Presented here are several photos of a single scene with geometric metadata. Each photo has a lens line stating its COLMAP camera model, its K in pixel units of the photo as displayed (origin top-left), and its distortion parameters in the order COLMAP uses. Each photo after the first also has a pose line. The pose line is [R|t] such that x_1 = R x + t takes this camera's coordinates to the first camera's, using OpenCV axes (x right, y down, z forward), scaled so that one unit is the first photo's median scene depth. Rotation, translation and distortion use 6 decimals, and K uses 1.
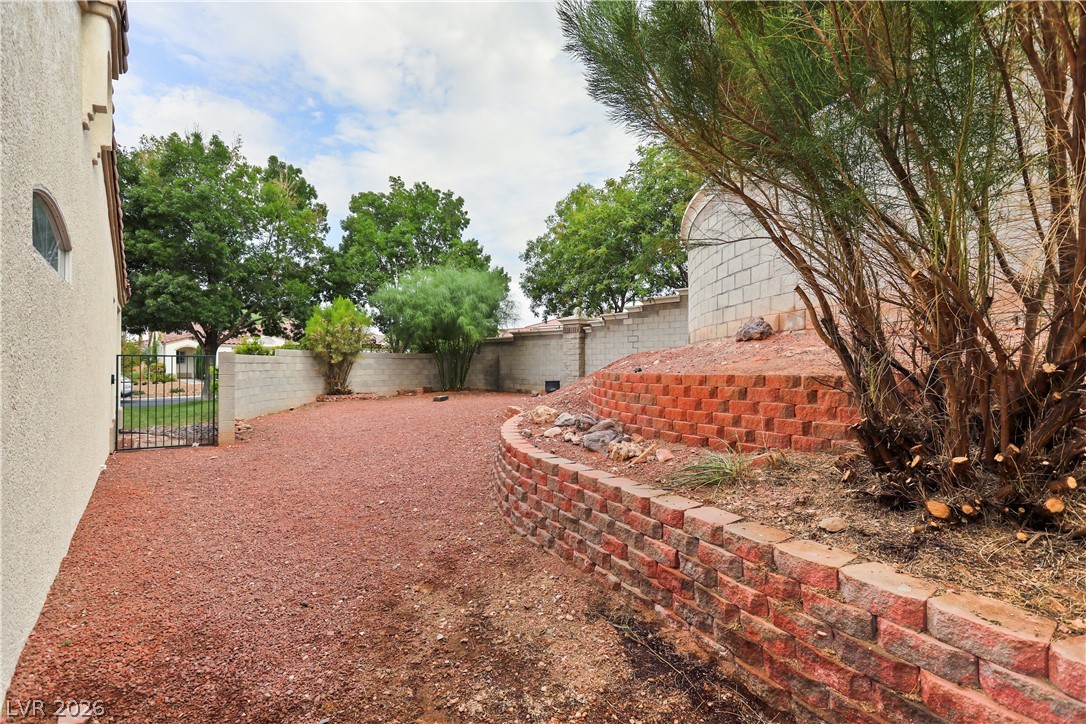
lens RADIAL K [[515.9, 0, 543.0], [0, 515.9, 362.0], [0, 0, 1]] dist [0.000825, 0.000661]
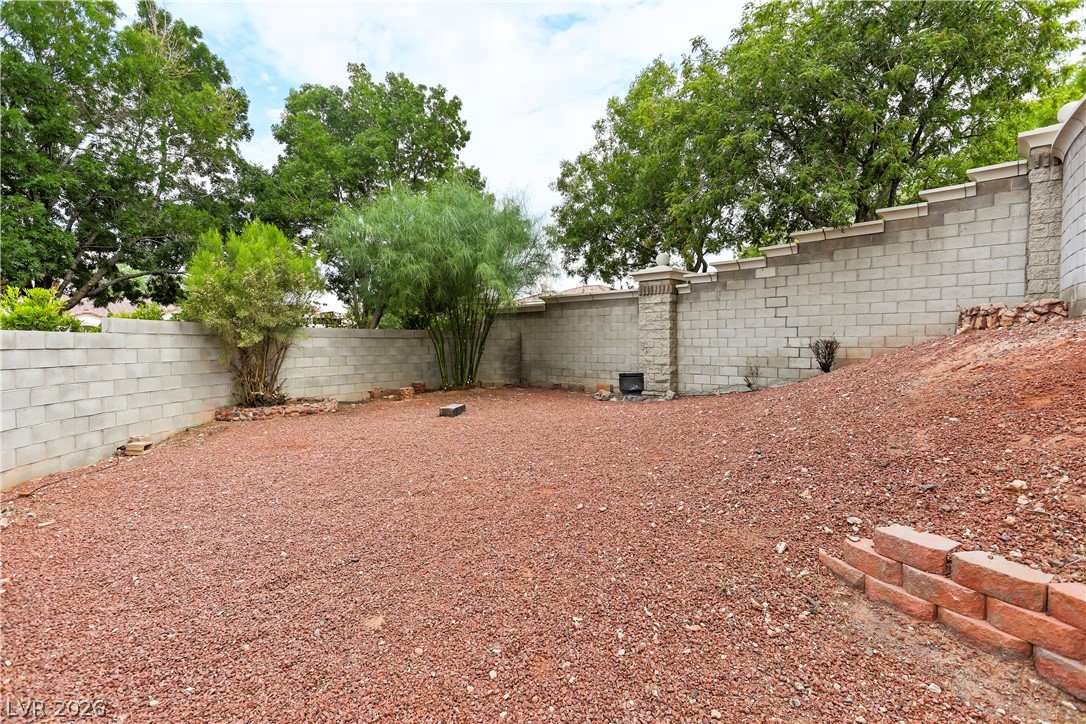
lens RADIAL K [[515.9, 0, 543.0], [0, 515.9, 362.0], [0, 0, 1]] dist [0.000825, 0.000661]
pose [[0.997817, -0.009360, 0.065369, -0.109749], [0.006791, 0.999200, 0.039409, -0.000984], [-0.065685, -0.038879, 0.997083, 0.356951]]
